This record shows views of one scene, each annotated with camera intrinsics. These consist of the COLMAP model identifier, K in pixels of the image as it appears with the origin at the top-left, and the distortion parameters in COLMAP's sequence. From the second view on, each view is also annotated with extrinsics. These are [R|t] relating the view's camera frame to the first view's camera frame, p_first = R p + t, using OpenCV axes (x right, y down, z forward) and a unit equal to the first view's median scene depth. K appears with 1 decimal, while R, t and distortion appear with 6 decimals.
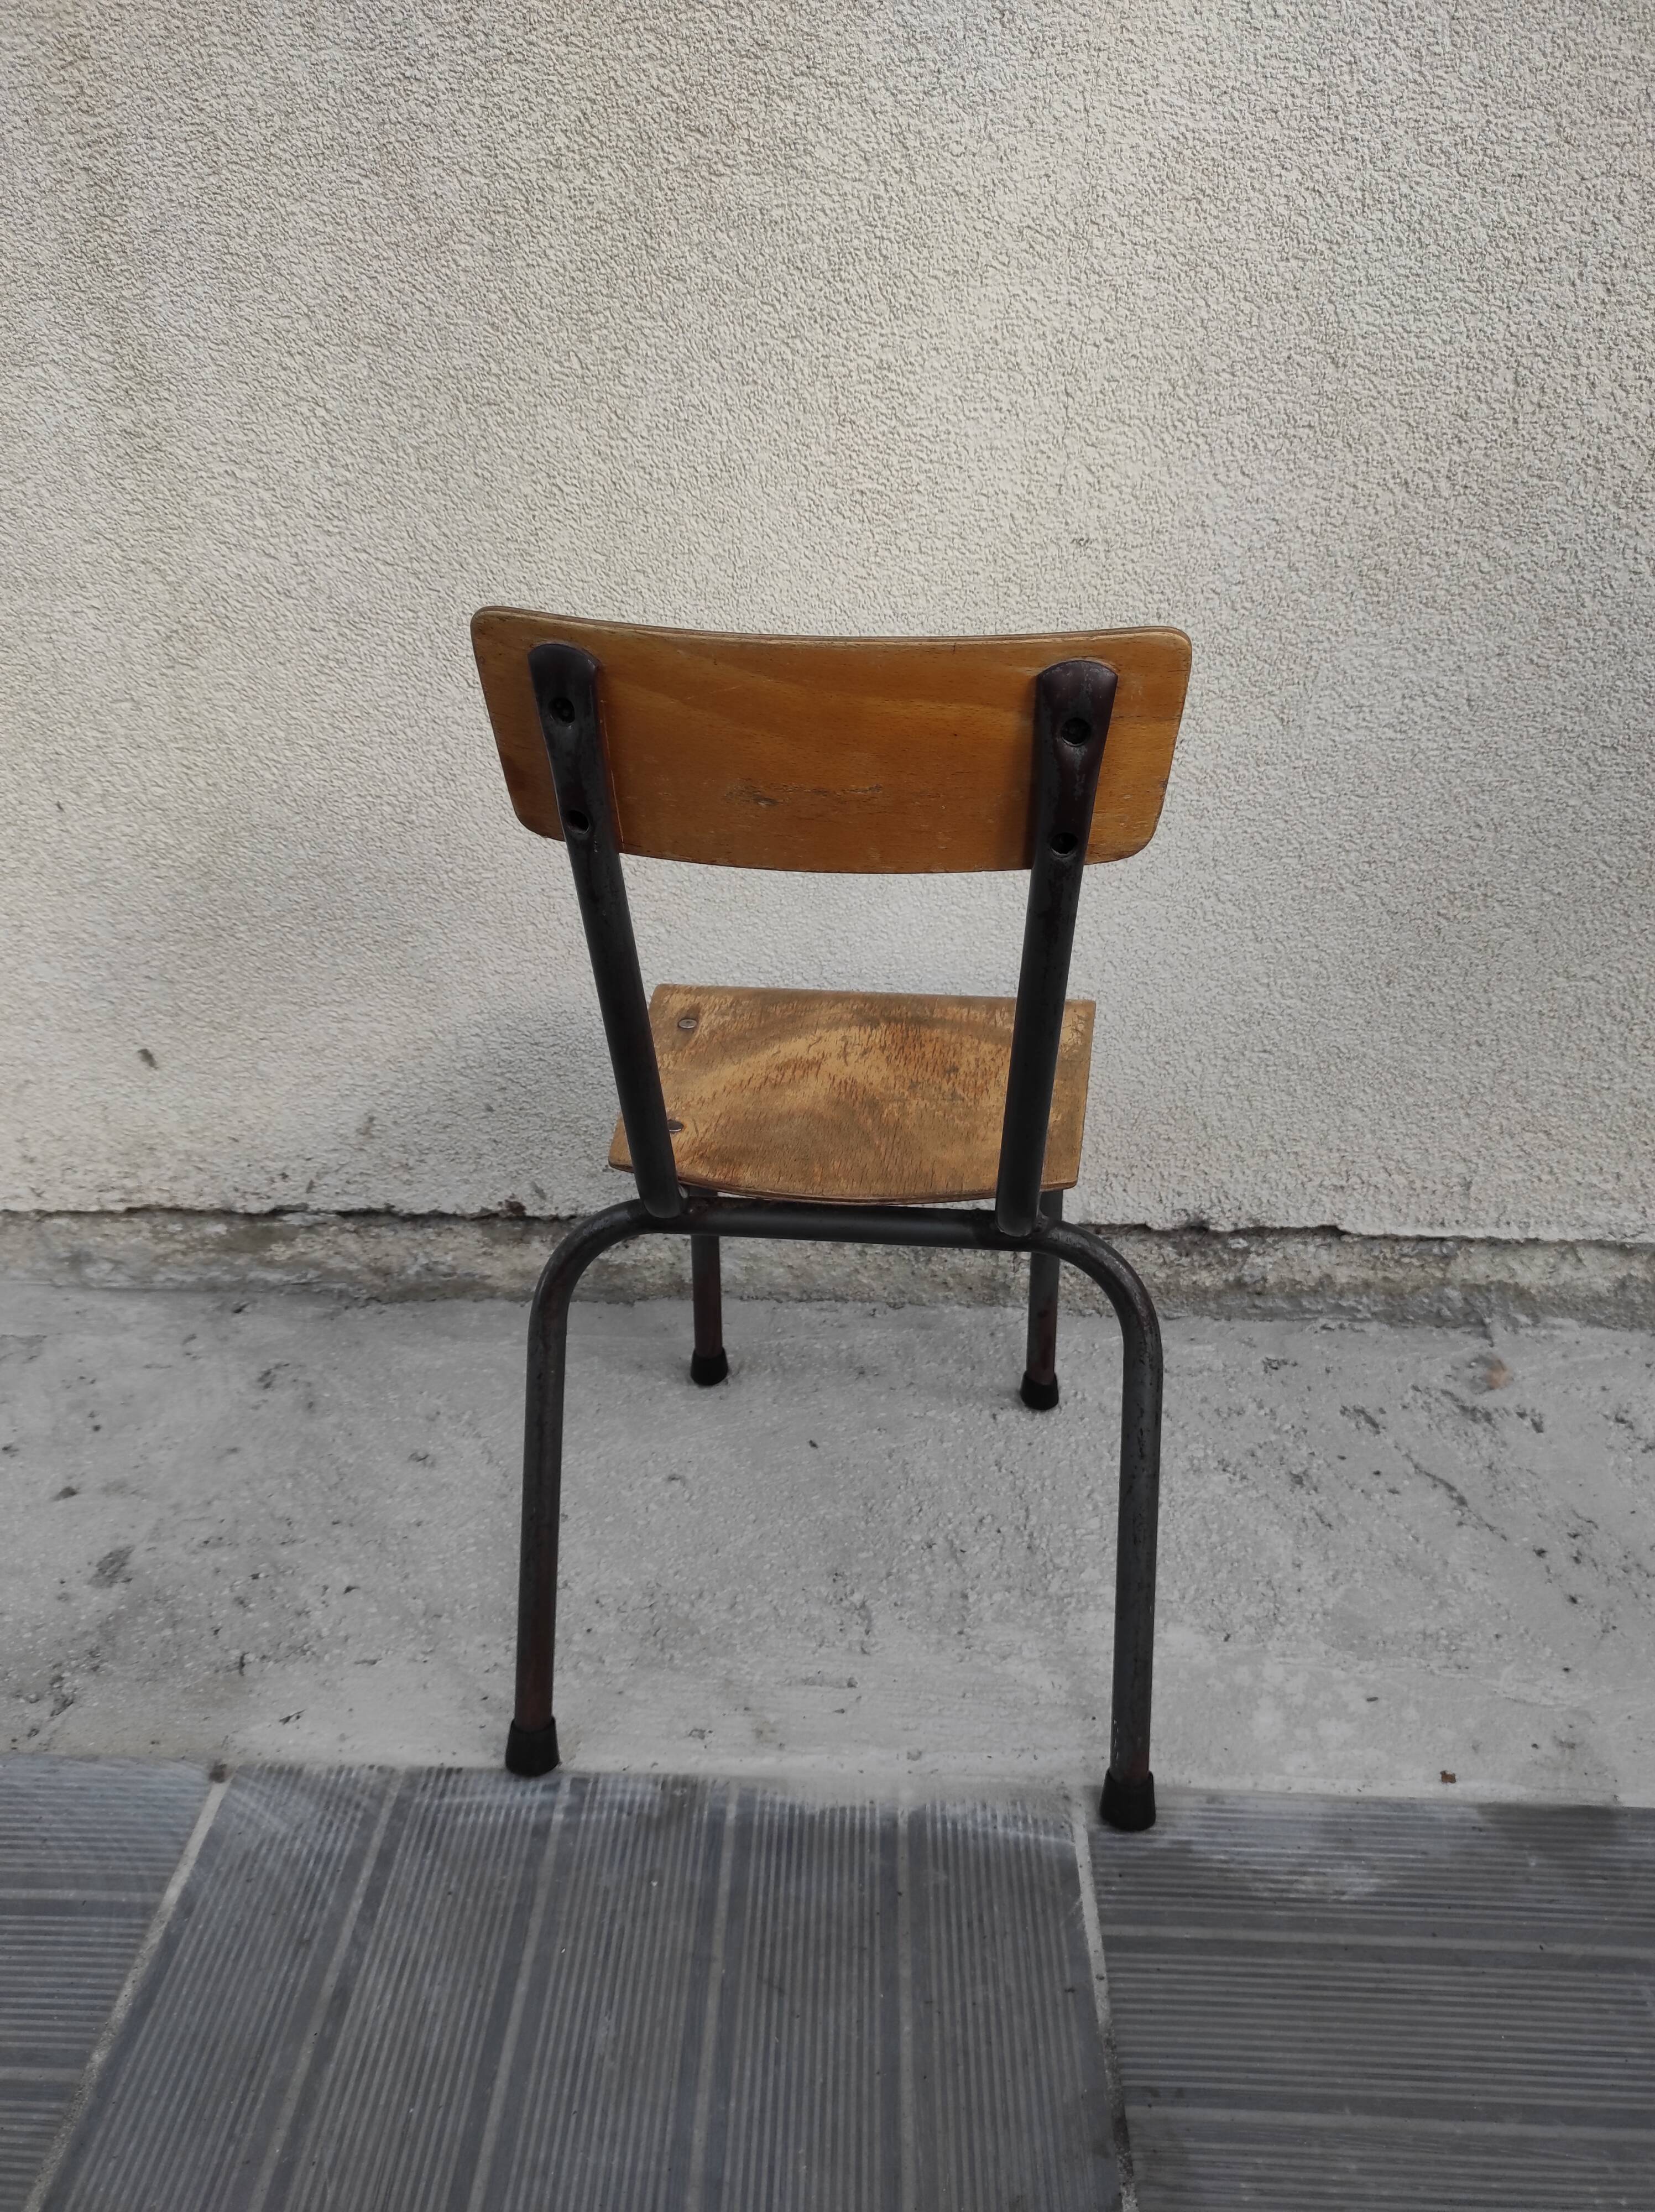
lens RADIAL K [[1638.6, 0, 825.0], [0, 1638.6, 1098.8], [0, 0, 1]] dist [0.049093, -0.039272]
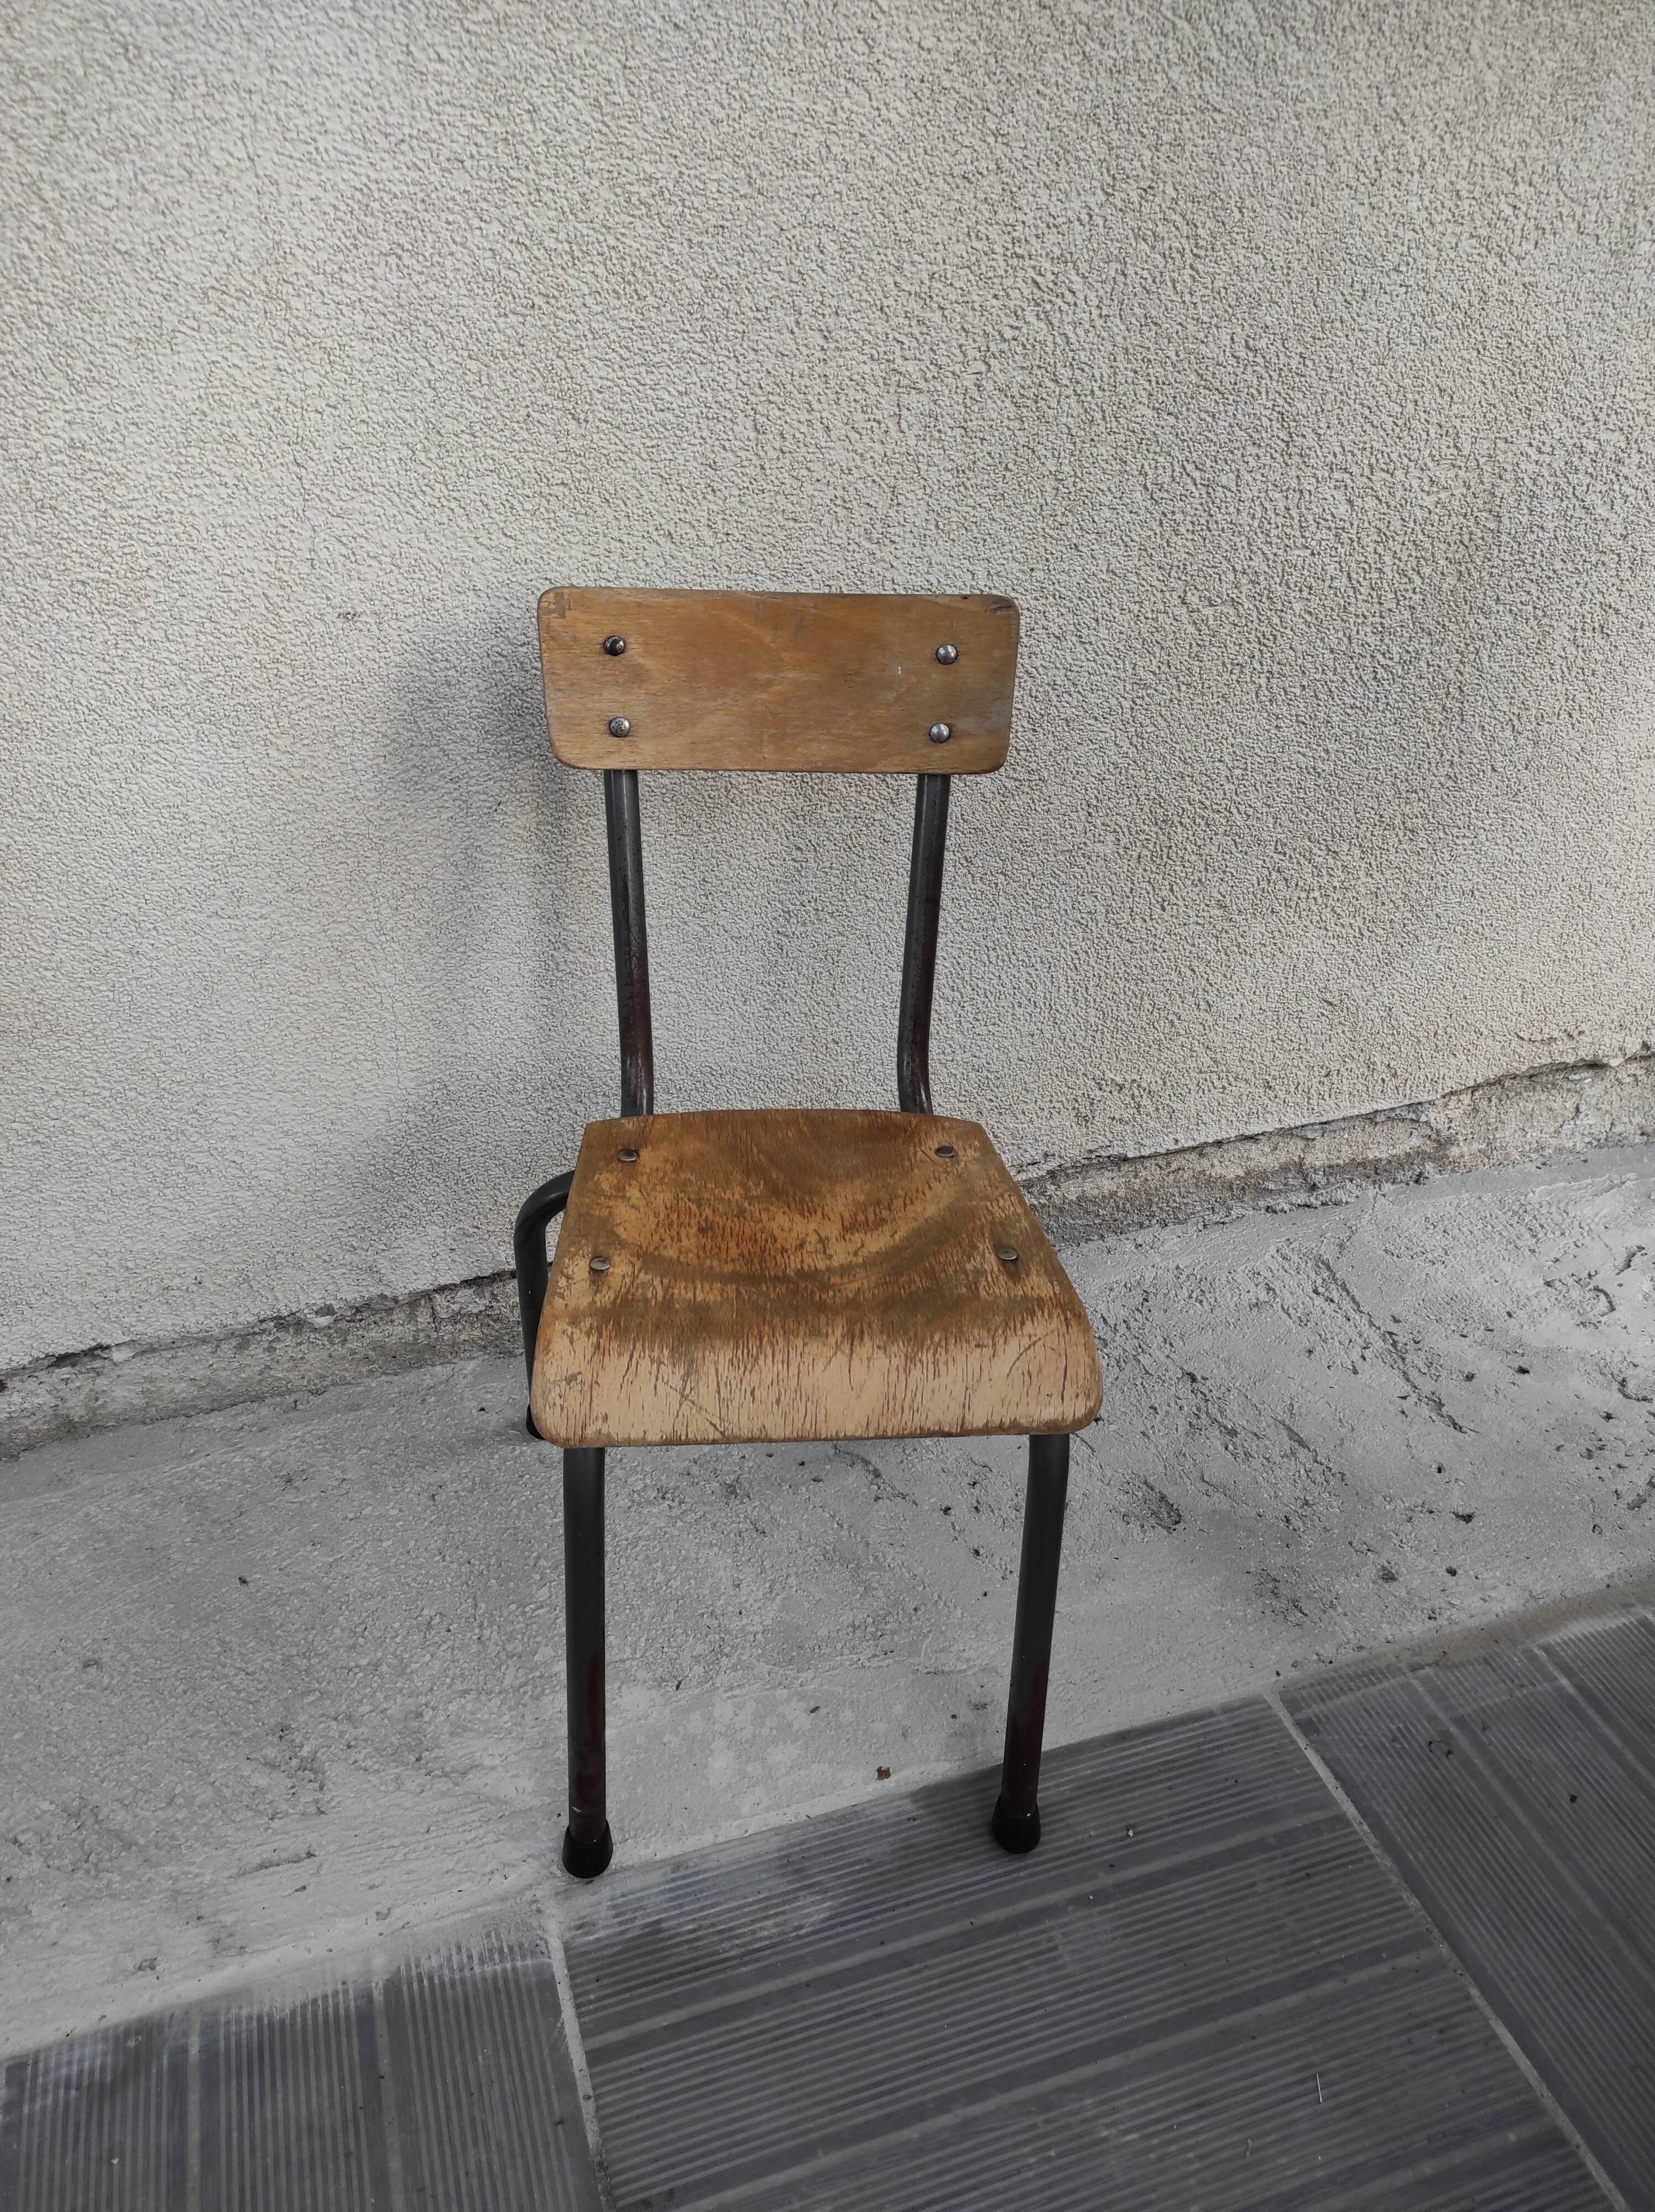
lens RADIAL K [[1638.6, 0, 822.3], [0, 1638.6, 1100.1], [0, 0, 1]] dist [0.049093, -0.039272]
pose [[0.938486, -0.178847, 0.295394, 0.083814], [0.148165, 0.981238, 0.123364, -0.146821], [-0.311915, -0.072008, 0.947377, 0.008240]]
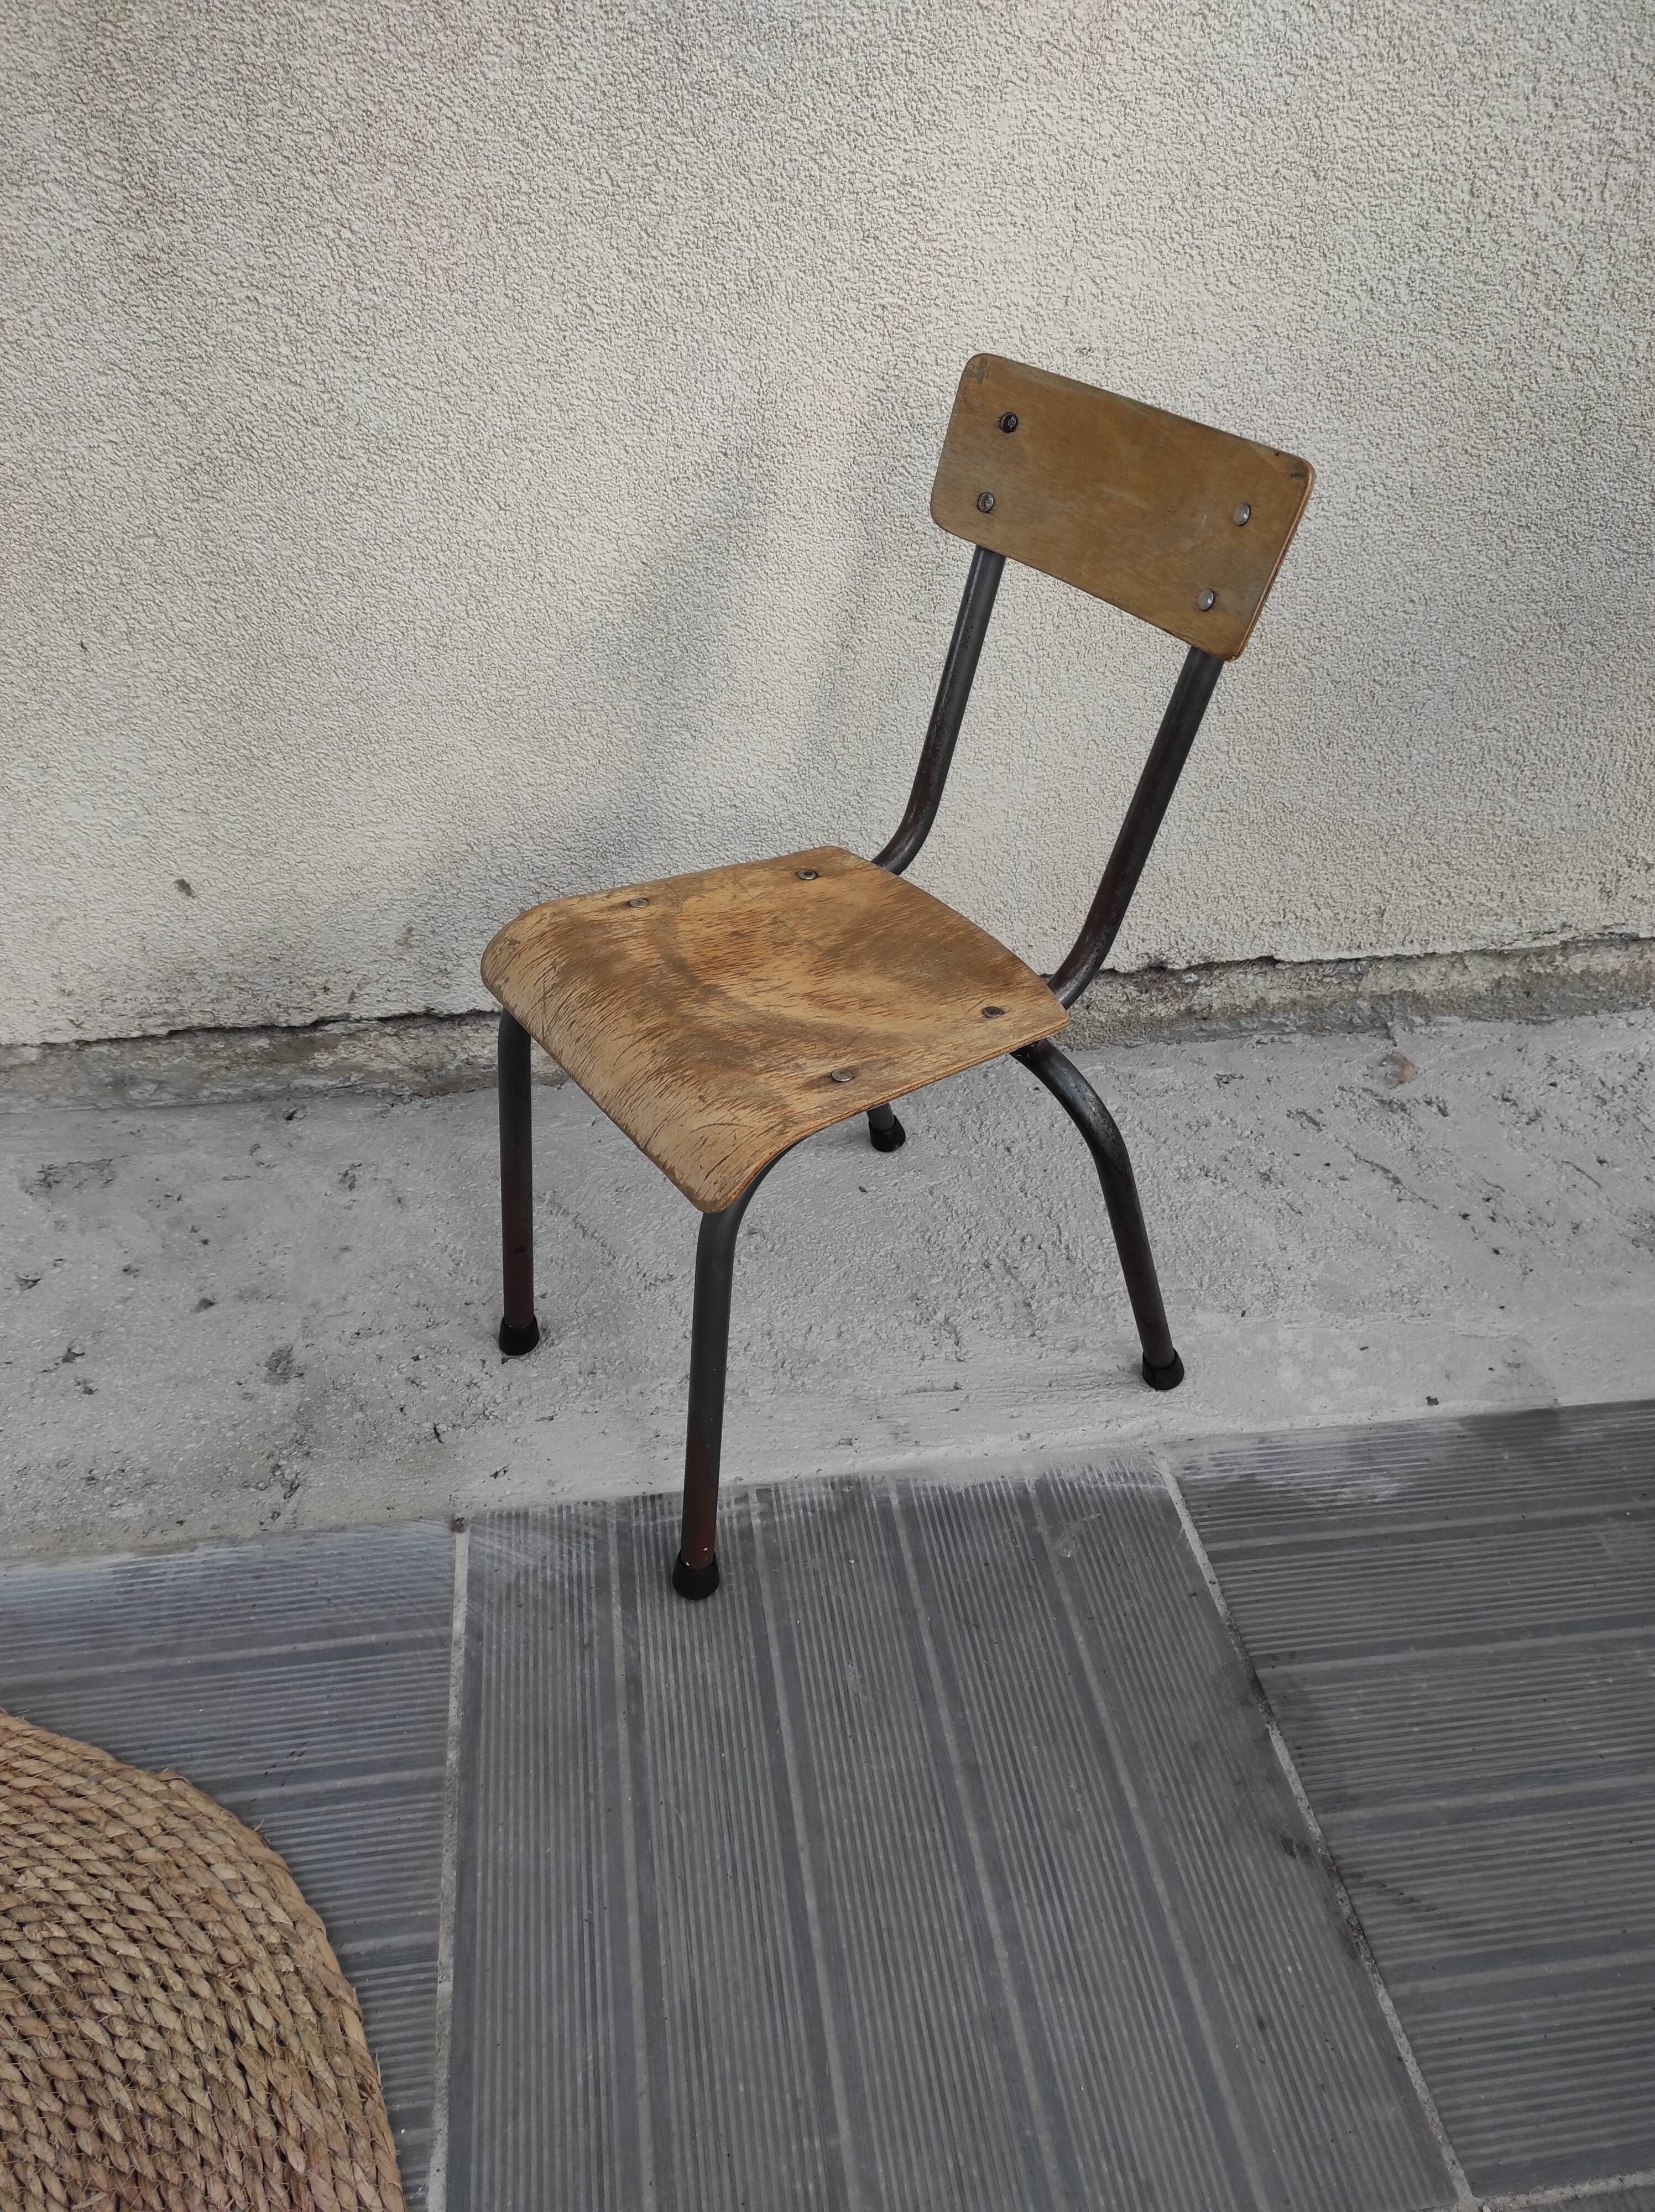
lens RADIAL K [[1638.6, 0, 823.1], [0, 1638.6, 1096.8], [0, 0, 1]] dist [0.049093, -0.039272]
pose [[0.983852, -0.094428, 0.152048, -0.224927], [0.064296, 0.979262, 0.192125, -0.082973], [-0.167036, -0.179246, 0.969520, -0.100548]]
